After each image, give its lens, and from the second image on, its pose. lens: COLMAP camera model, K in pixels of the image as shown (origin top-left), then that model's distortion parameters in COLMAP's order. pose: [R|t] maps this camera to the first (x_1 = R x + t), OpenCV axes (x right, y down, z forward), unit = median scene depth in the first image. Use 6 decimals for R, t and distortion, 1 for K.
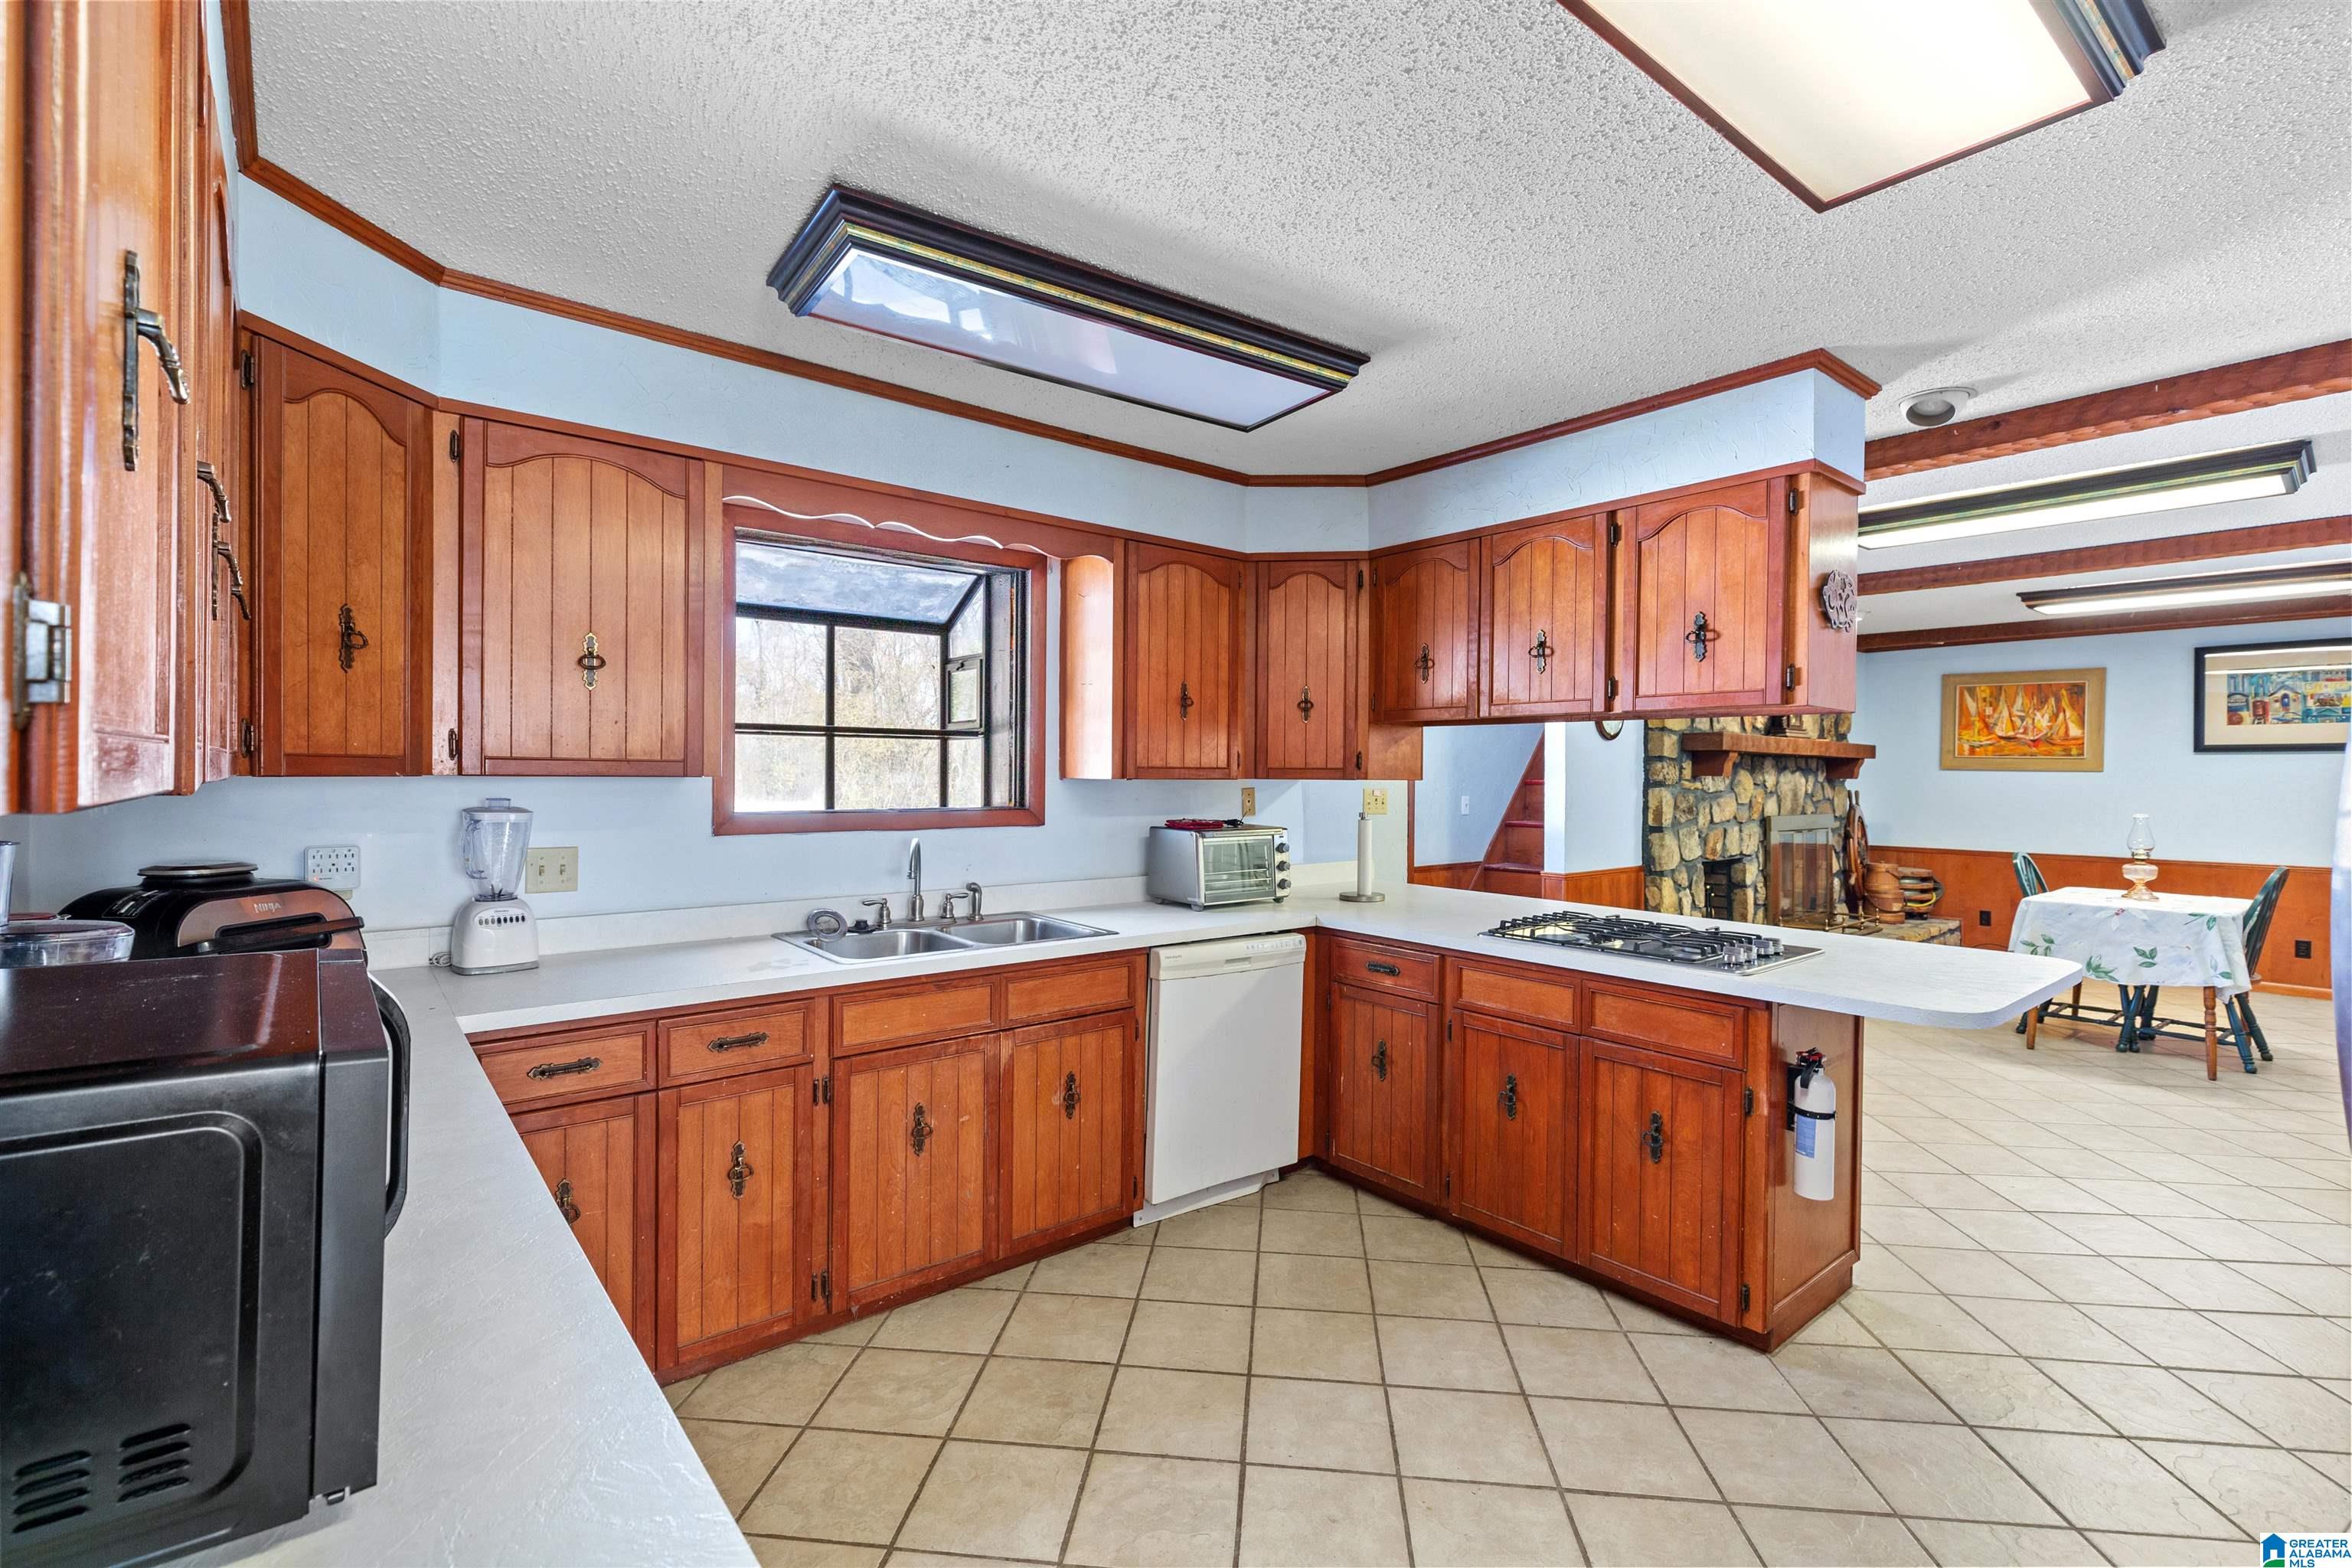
lens RADIAL K [[1069.2, 0, 1170.1], [0, 1069.2, 780.2], [0, 0, 1]] dist [0.005282, 0.000282]
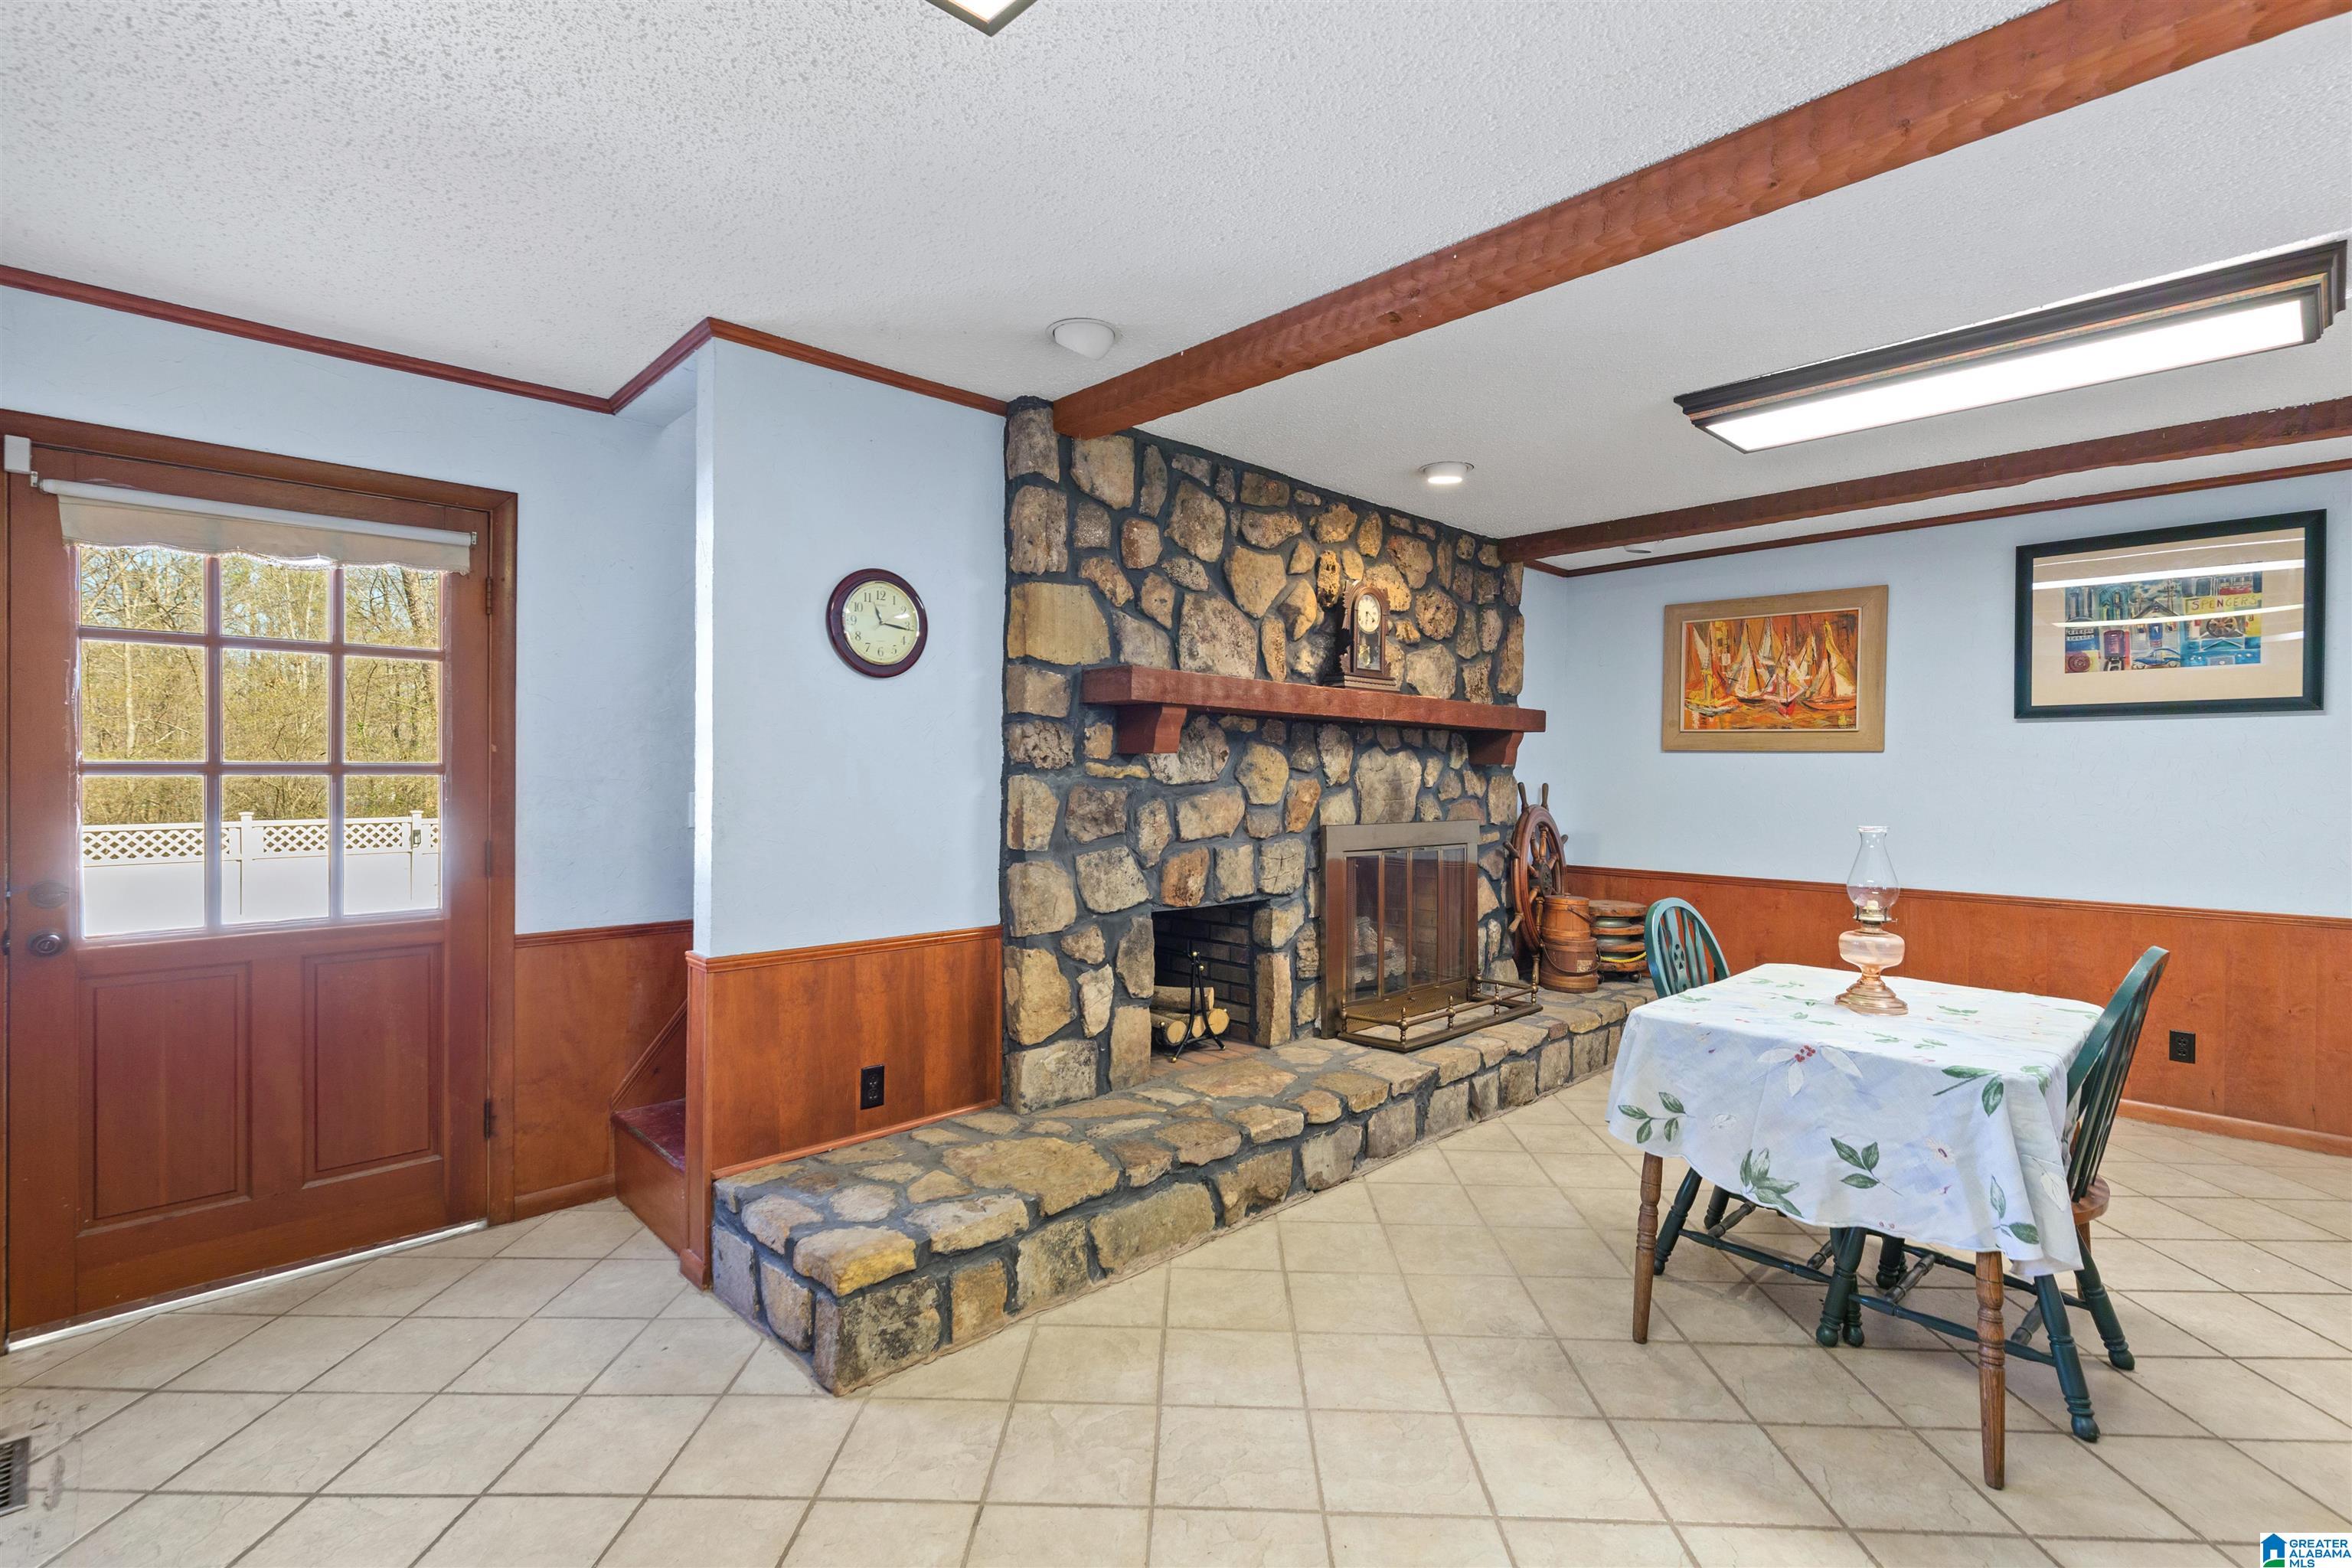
lens RADIAL K [[1069.2, 0, 1179.9], [0, 1069.2, 784.3], [0, 0, 1]] dist [0.005282, 0.000282]
pose [[0.997530, -0.001229, 0.070228, 0.456633], [0.000928, 0.999990, 0.004319, 0.008807], [-0.070232, -0.004243, 0.997522, 0.444598]]
